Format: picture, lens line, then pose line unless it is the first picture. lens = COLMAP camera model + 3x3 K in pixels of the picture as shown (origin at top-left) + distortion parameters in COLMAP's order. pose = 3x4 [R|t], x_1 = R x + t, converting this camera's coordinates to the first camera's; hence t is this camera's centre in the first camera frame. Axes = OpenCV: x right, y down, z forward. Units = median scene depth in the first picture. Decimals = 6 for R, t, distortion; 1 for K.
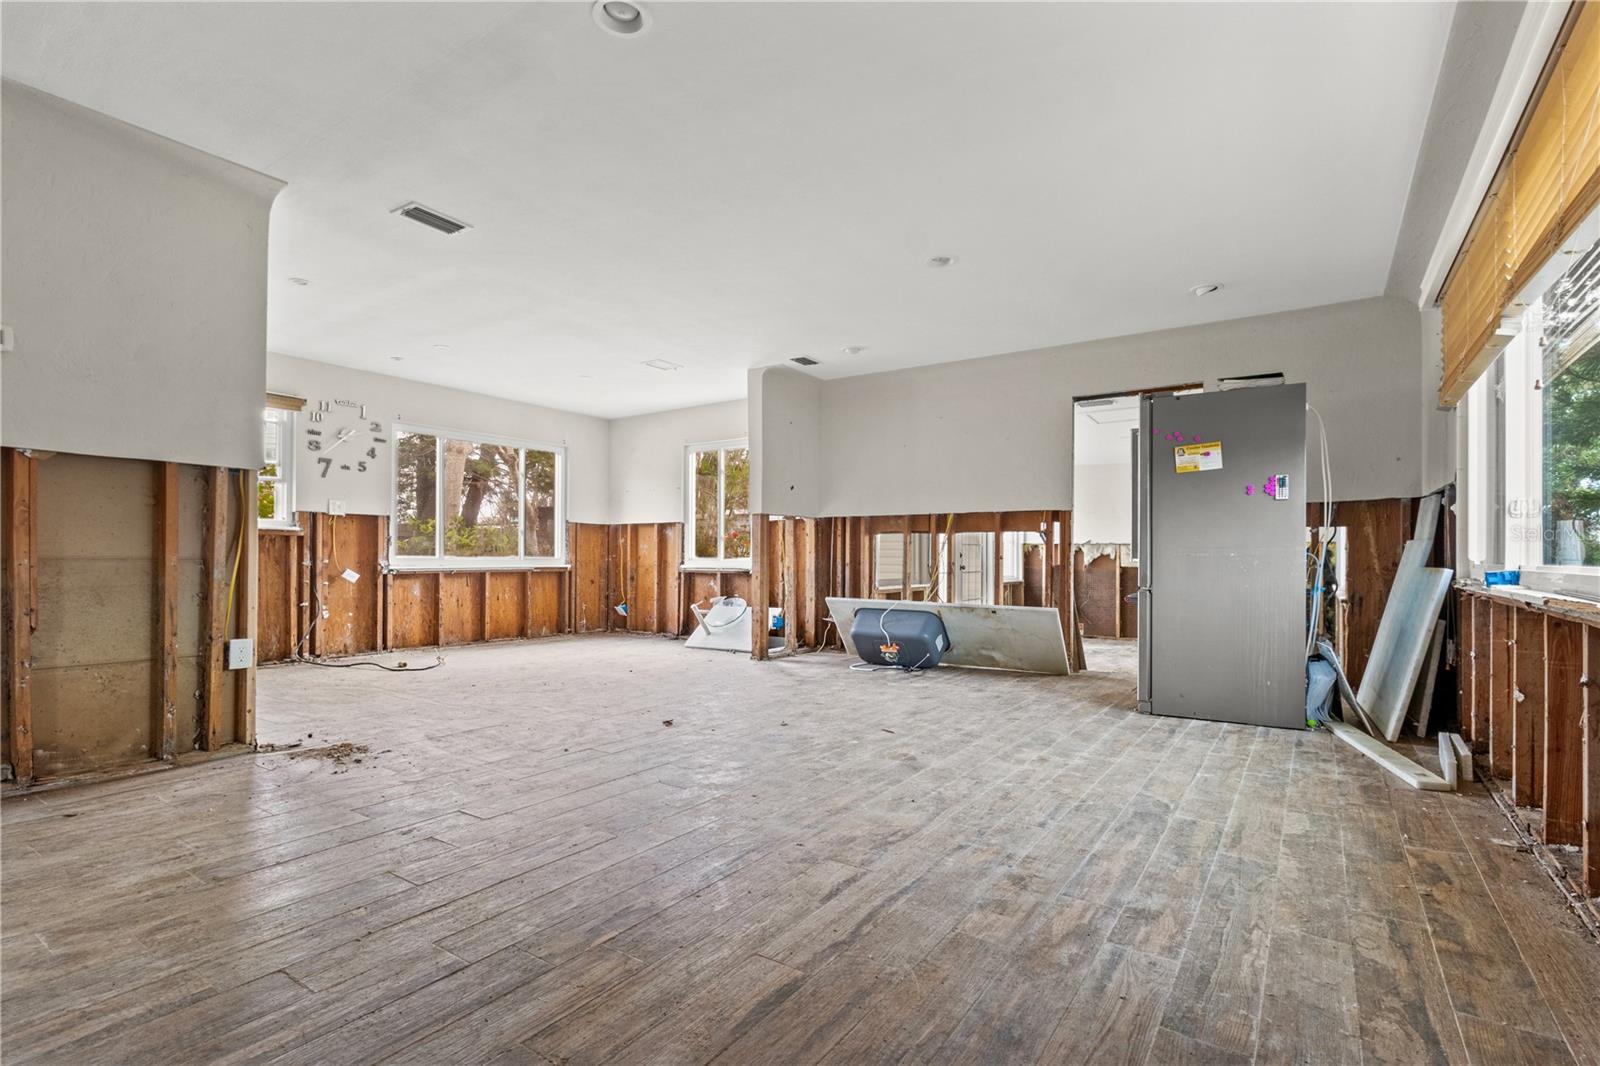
lens RADIAL K [[754.2, 0, 799.1], [0, 754.2, 561.9], [0, 0, 1]] dist [0.000527, 0.000365]
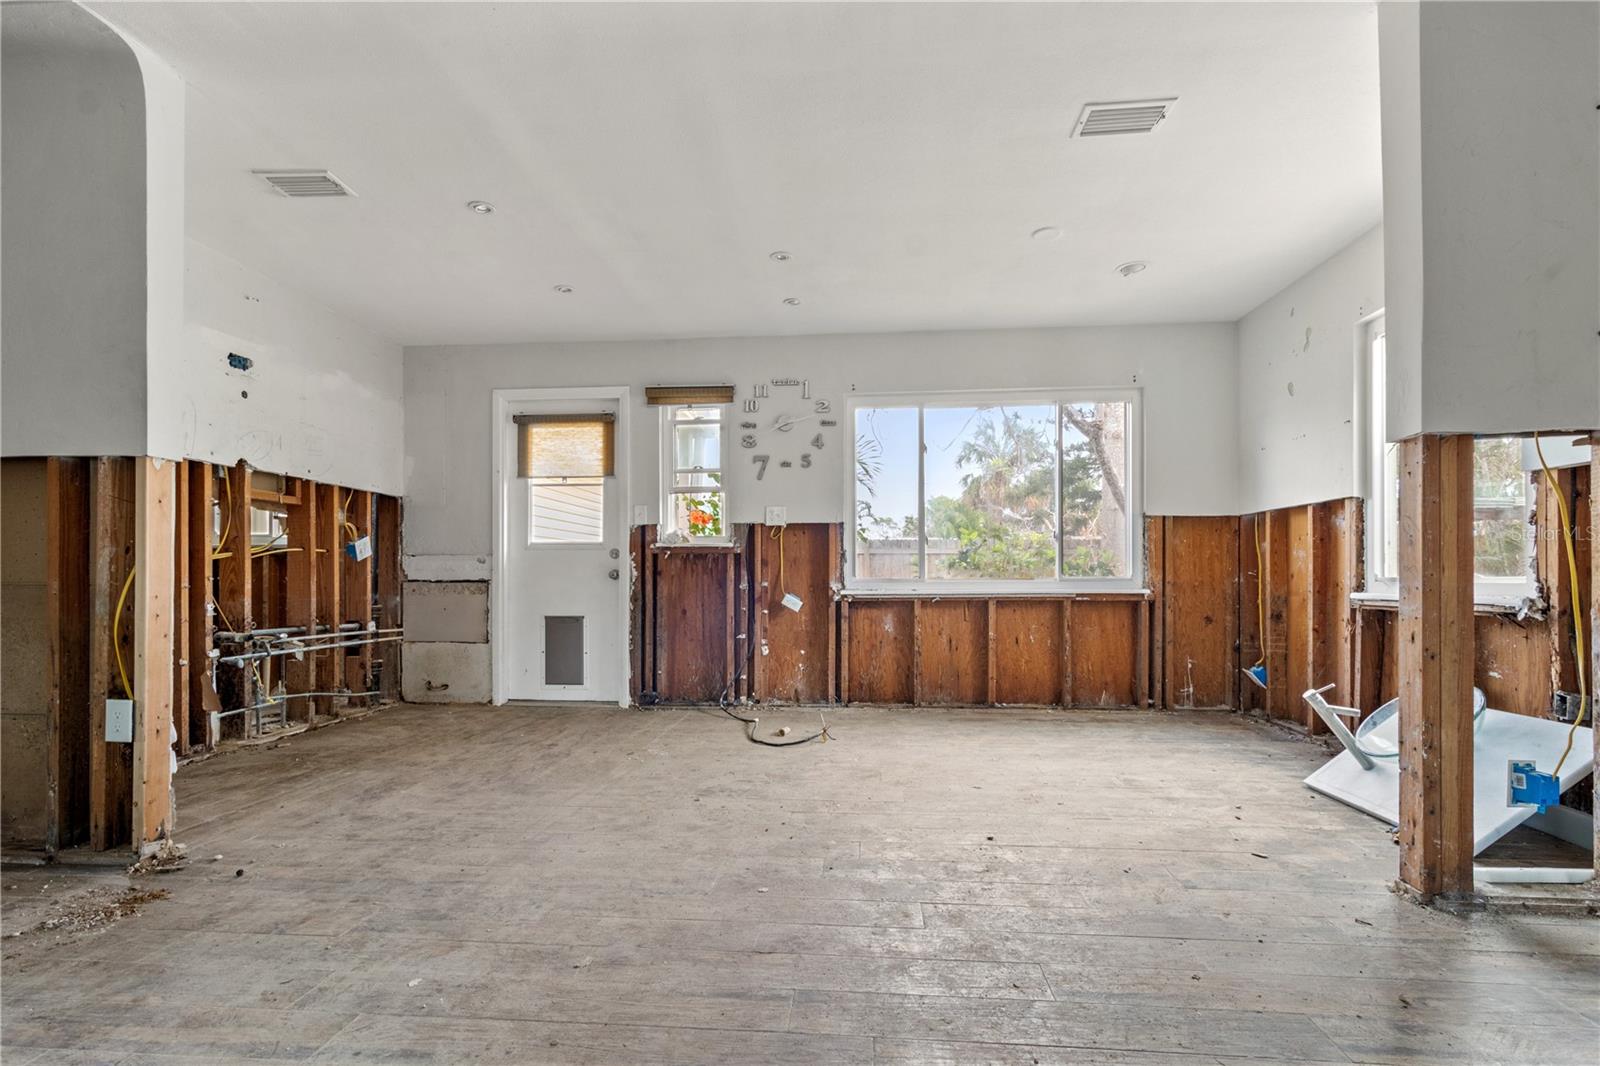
lens RADIAL K [[766.8, 0, 801.0], [0, 766.8, 580.2], [0, 0, 1]] dist [0.001041, 0.000063]
pose [[0.492640, -0.003188, -0.870227, 0.093380], [0.002065, 0.999995, -0.002494, -0.002824], [0.870231, -0.000568, 0.492644, 0.585969]]
